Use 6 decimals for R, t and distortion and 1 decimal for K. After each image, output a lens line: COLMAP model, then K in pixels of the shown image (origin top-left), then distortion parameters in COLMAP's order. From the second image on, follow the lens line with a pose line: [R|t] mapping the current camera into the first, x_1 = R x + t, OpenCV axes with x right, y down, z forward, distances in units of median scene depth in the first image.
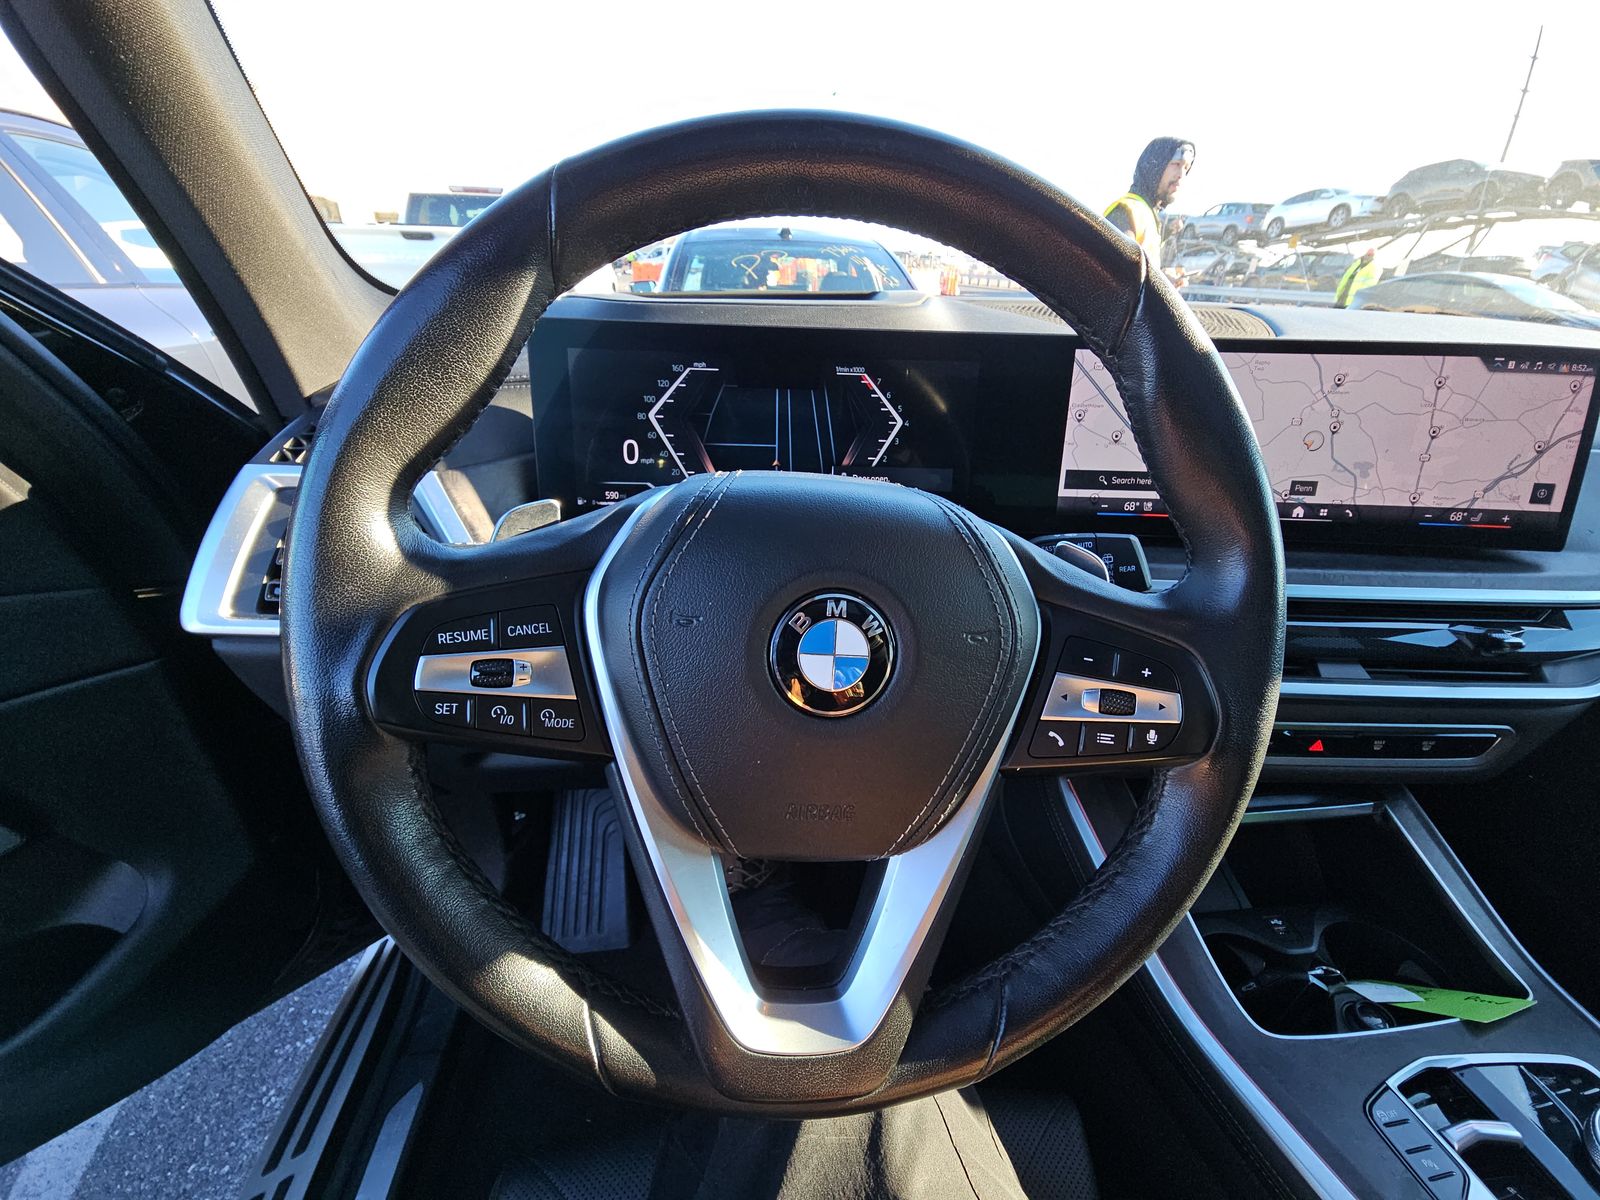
lens RADIAL K [[656.4, 0, 797.5], [0, 656.4, 593.0], [0, 0, 1]] dist [0.014138, -0.011804]
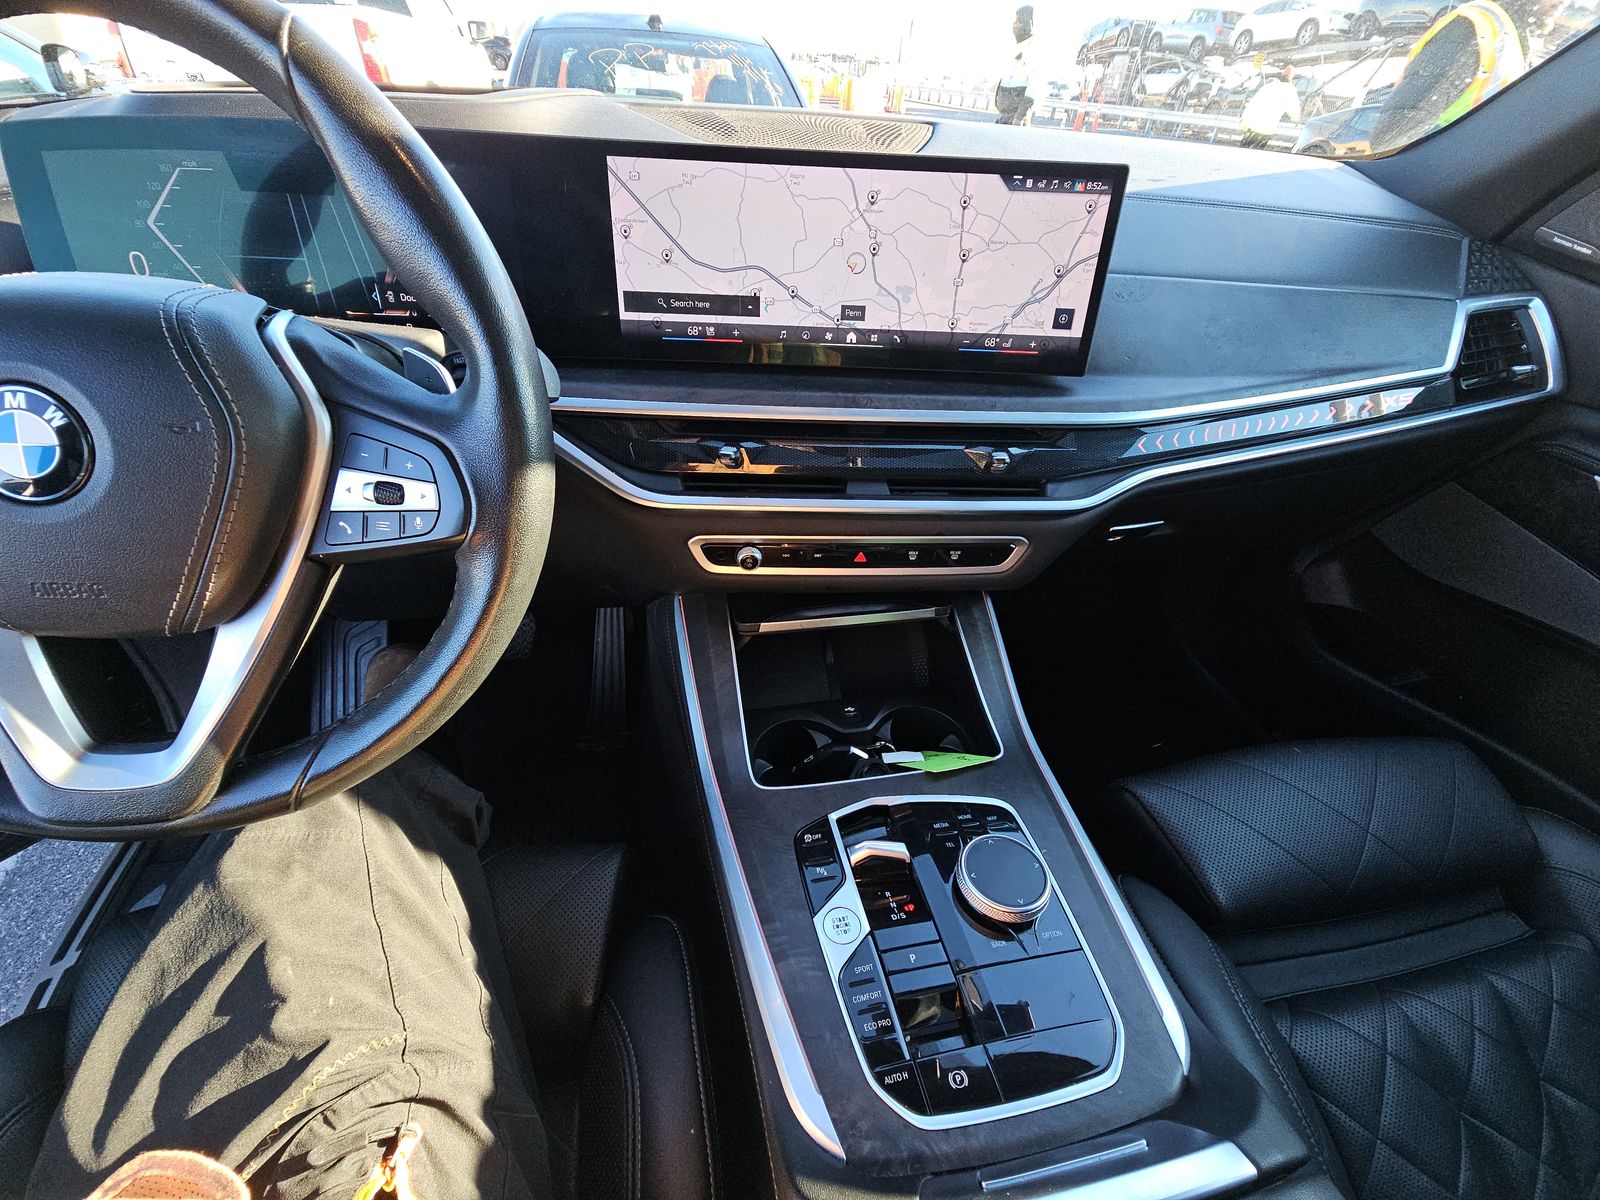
lens RADIAL K [[656.4, 0, 797.5], [0, 656.4, 593.0], [0, 0, 1]] dist [0.014138, -0.011804]
pose [[0.996604, -0.023664, 0.078870, 0.594568], [0.006650, 0.977816, 0.209362, 0.055810], [-0.082074, -0.208126, 0.974652, -0.098937]]
